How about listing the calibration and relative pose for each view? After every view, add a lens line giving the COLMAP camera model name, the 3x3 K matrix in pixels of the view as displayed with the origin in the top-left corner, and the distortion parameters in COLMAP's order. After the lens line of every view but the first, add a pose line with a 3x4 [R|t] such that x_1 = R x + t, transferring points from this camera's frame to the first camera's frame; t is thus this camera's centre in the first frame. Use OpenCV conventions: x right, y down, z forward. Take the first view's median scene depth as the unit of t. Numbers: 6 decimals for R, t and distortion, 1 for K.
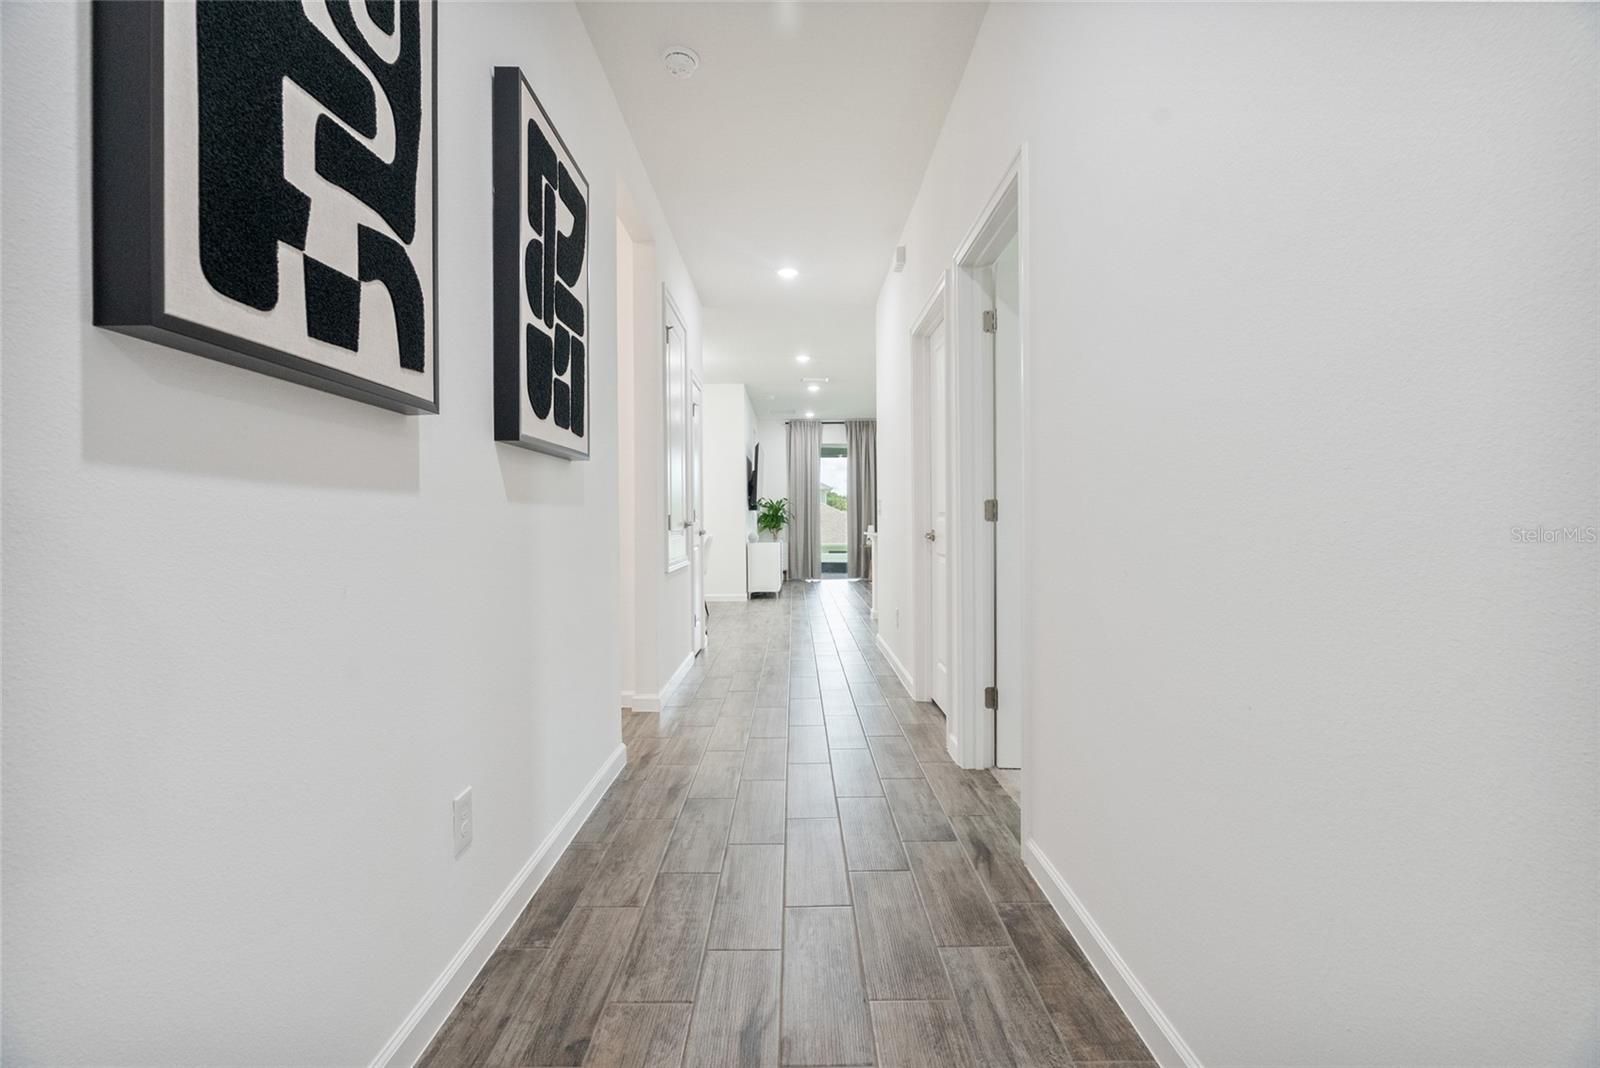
lens RADIAL K [[712.1, 0, 798.0], [0, 712.1, 520.1], [0, 0, 1]] dist [-0.006393, 0.000067]
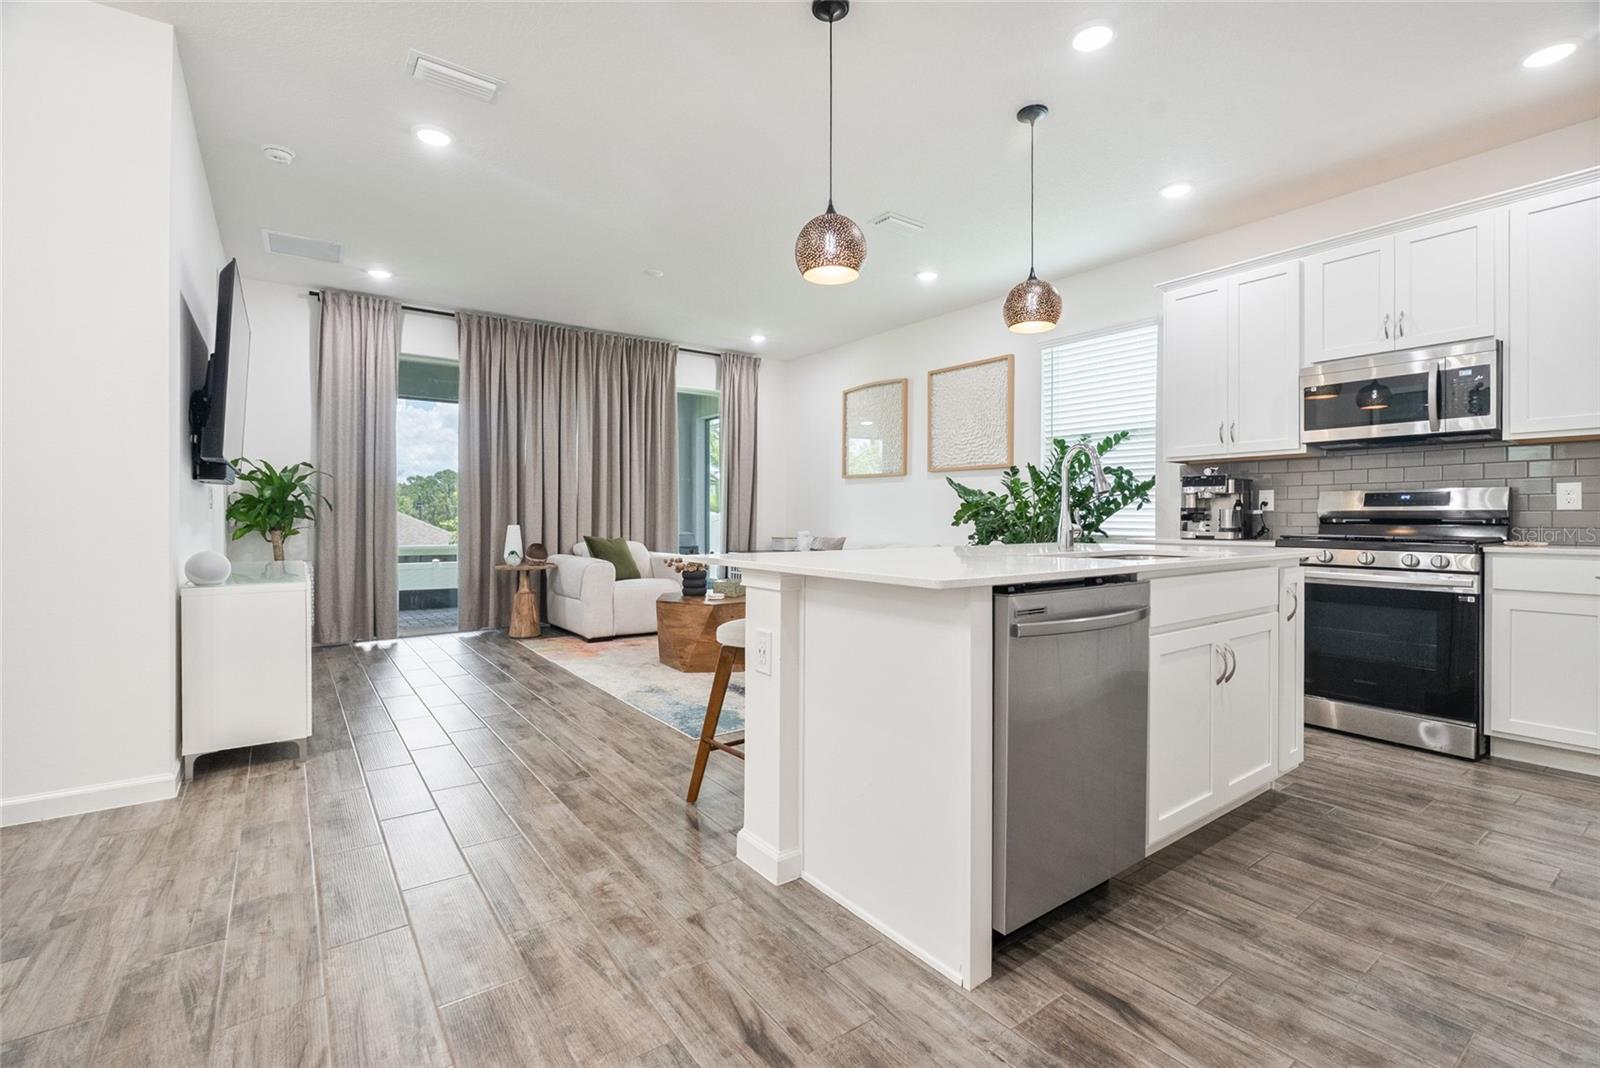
lens RADIAL K [[712.1, 0, 798.0], [0, 712.1, 520.1], [0, 0, 1]] dist [-0.006393, 0.000067]
pose [[0.812393, 0.009131, 0.583039, -0.027494], [-0.011487, 0.999934, 0.000347, 0.001189], [-0.582998, -0.006979, 0.812444, 0.481507]]
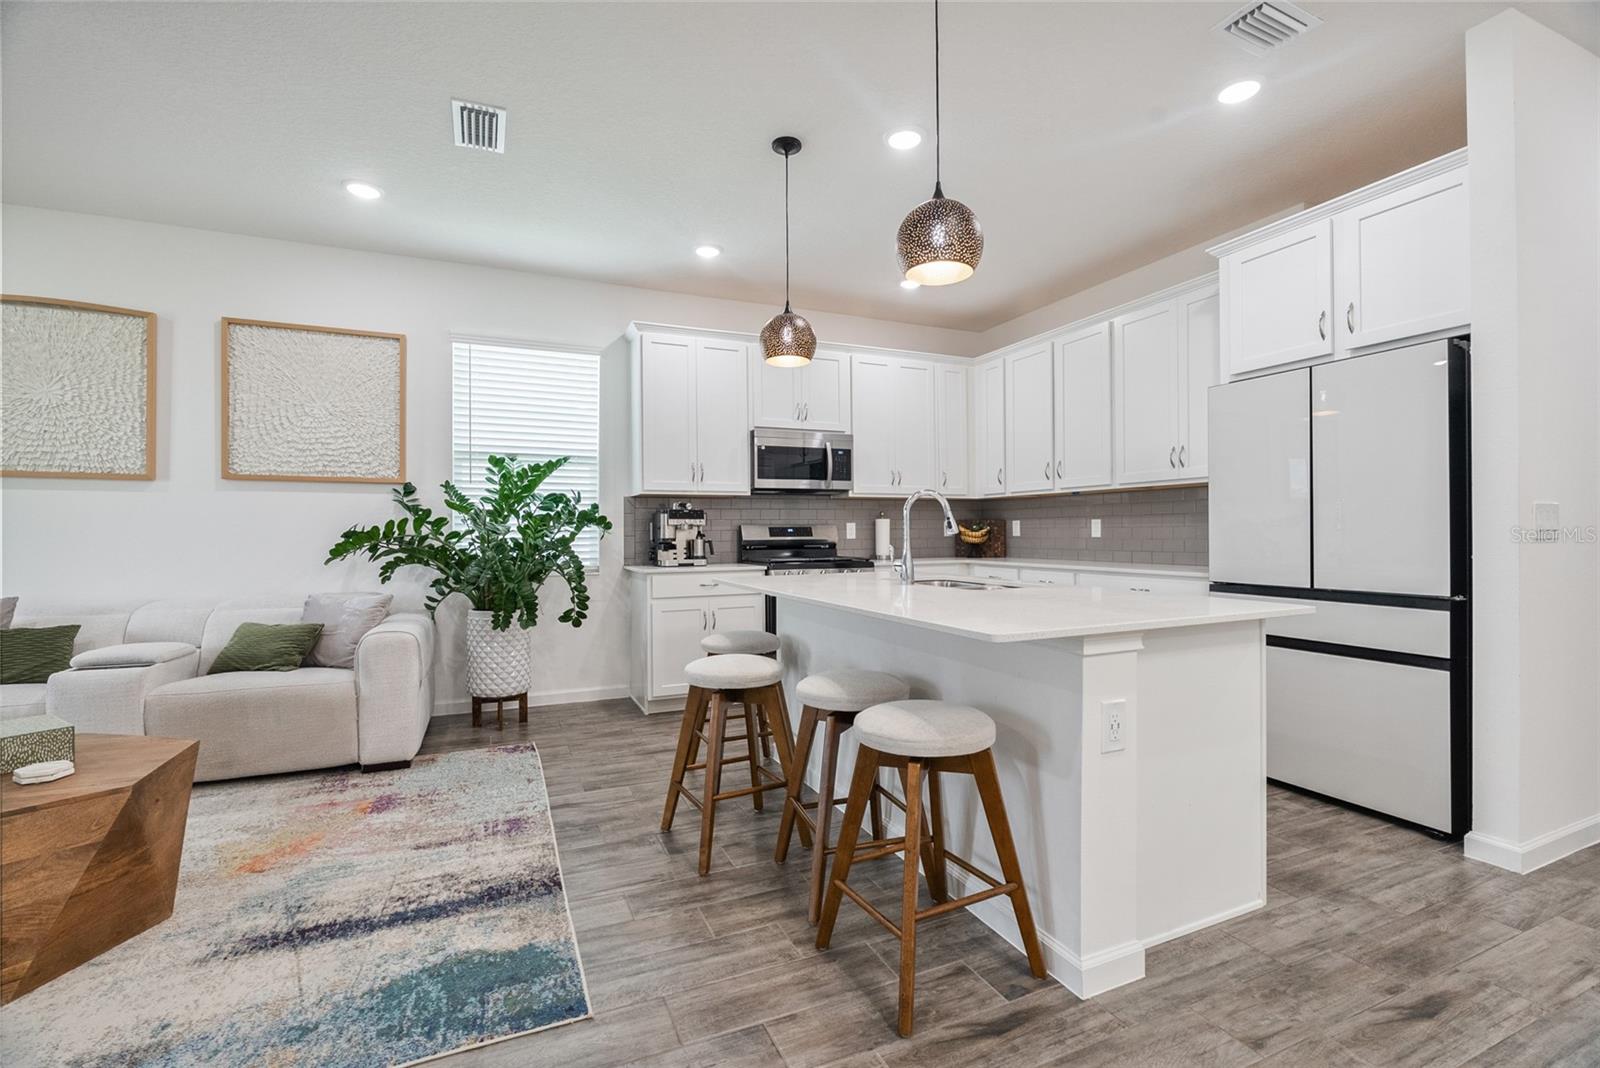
lens RADIAL K [[701.2, 0, 800.0], [0, 701.2, 534.0], [0, 0, 1]] dist [-0.007470, 0.000235]
pose [[-0.397953, 0.009356, 0.917358, -0.053224], [0.007647, 0.999947, -0.006881, -0.012862], [-0.917374, 0.004277, -0.398003, 0.987140]]
